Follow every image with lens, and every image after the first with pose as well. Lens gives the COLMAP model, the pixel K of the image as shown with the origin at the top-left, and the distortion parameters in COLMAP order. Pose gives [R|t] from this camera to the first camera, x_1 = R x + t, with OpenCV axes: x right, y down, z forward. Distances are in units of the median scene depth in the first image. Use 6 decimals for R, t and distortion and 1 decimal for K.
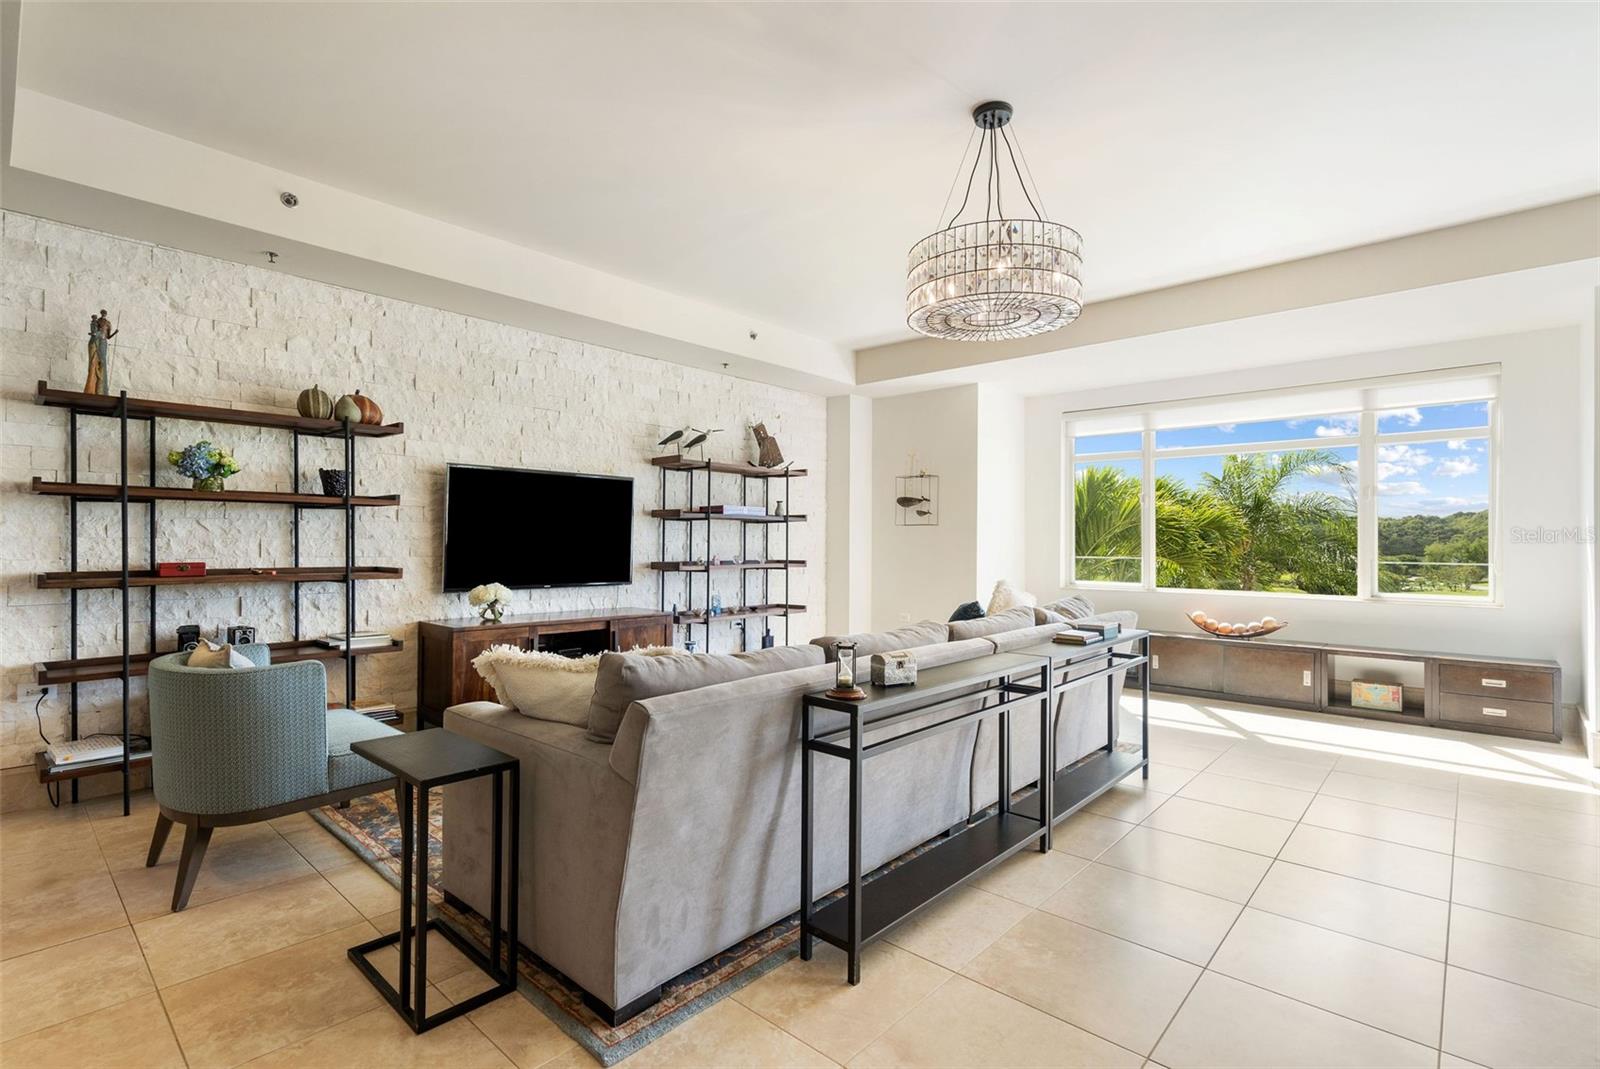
lens RADIAL K [[734.2, 0, 811.4], [0, 734.2, 537.0], [0, 0, 1]] dist [-0.000397, 0.002901]
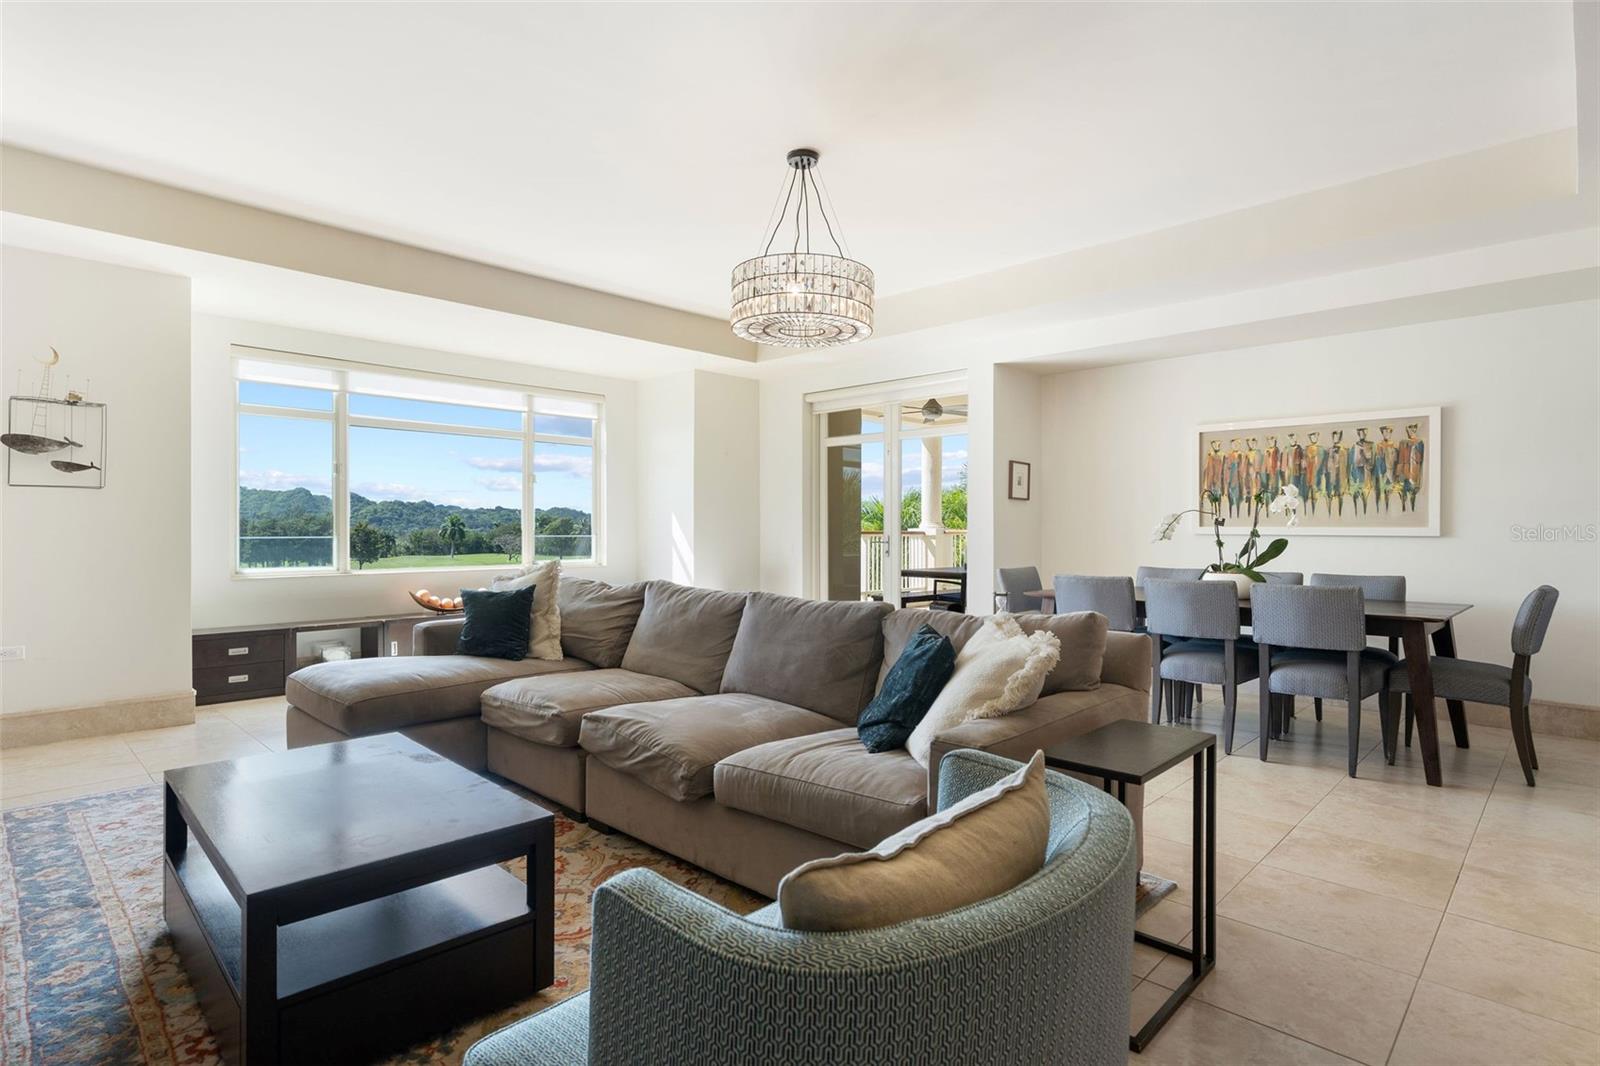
lens RADIAL K [[820.2, 0, 793.7], [0, 820.2, 533.8], [0, 0, 1]] dist [-0.000320, 0.000623]
pose [[0.036571, -0.013715, 0.999237, -0.709647], [-0.011704, 0.999831, 0.014151, 0.007240], [-0.999263, -0.012212, 0.036405, 0.599869]]
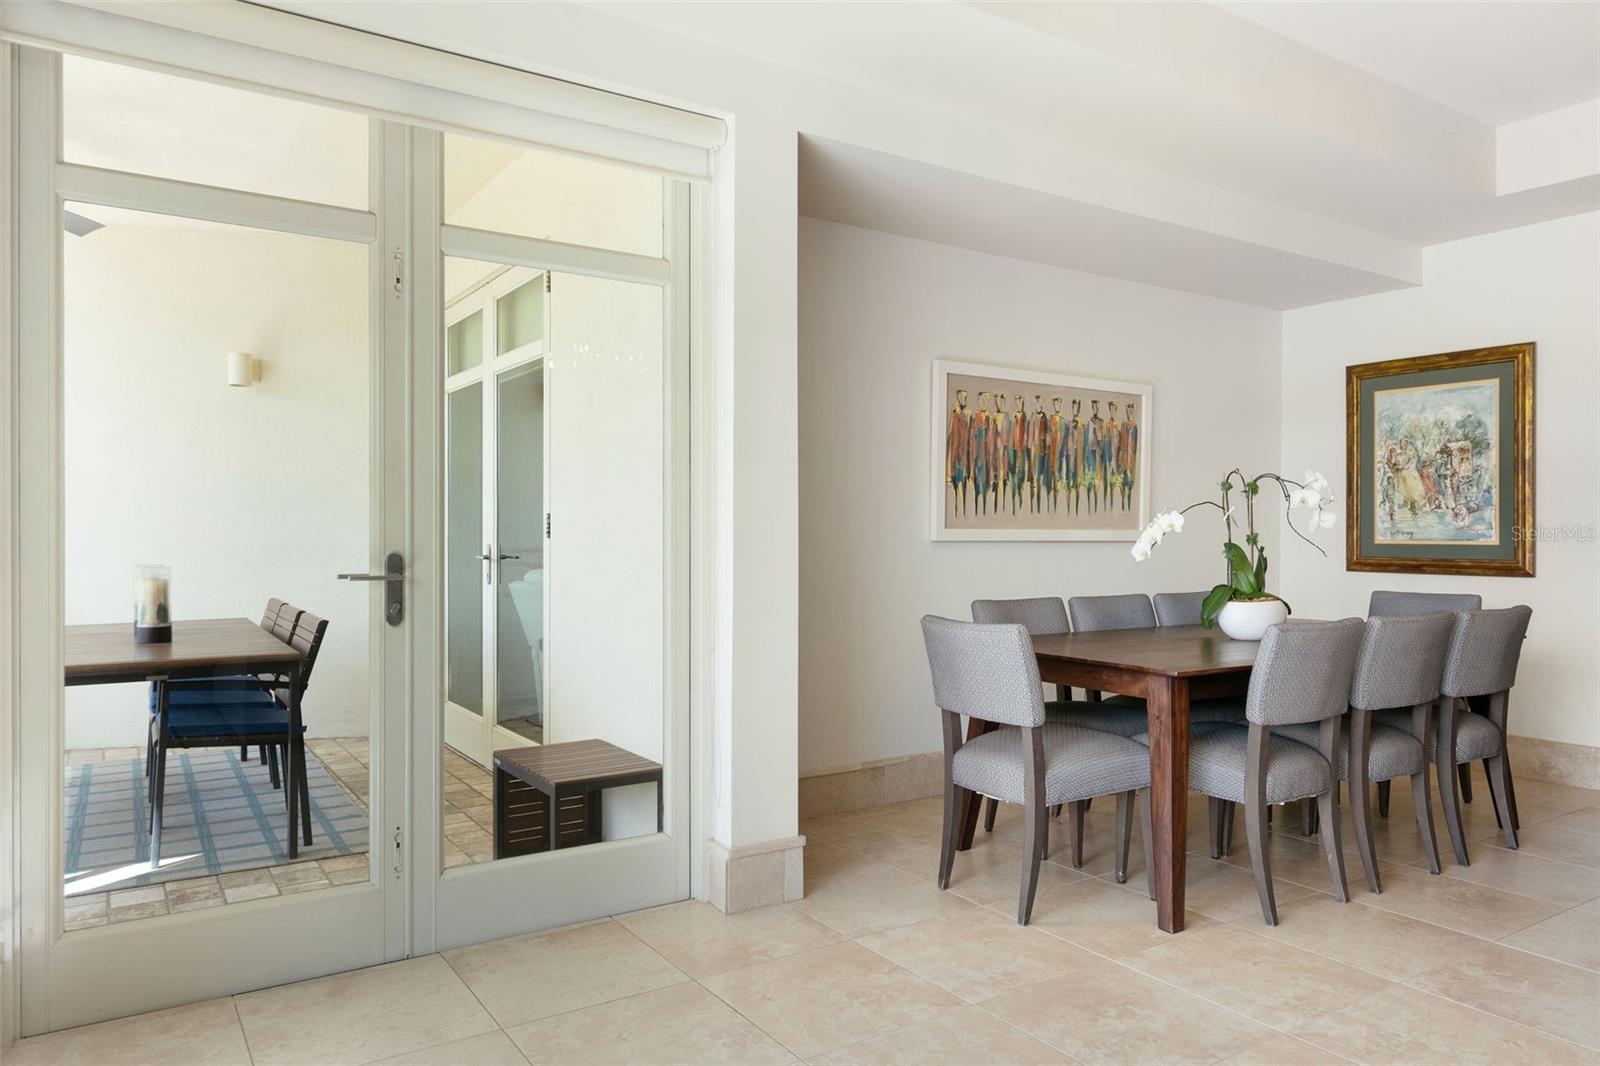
lens RADIAL K [[1062.5, 0, 797.5], [0, 1062.5, 532.8], [0, 0, 1]] dist [0.003451, 0.000742]
pose [[-0.965804, -0.017980, 0.258648, 0.476127], [-0.018312, 0.999832, 0.001123, 0.012597], [-0.258625, -0.003652, -0.965971, 1.026576]]
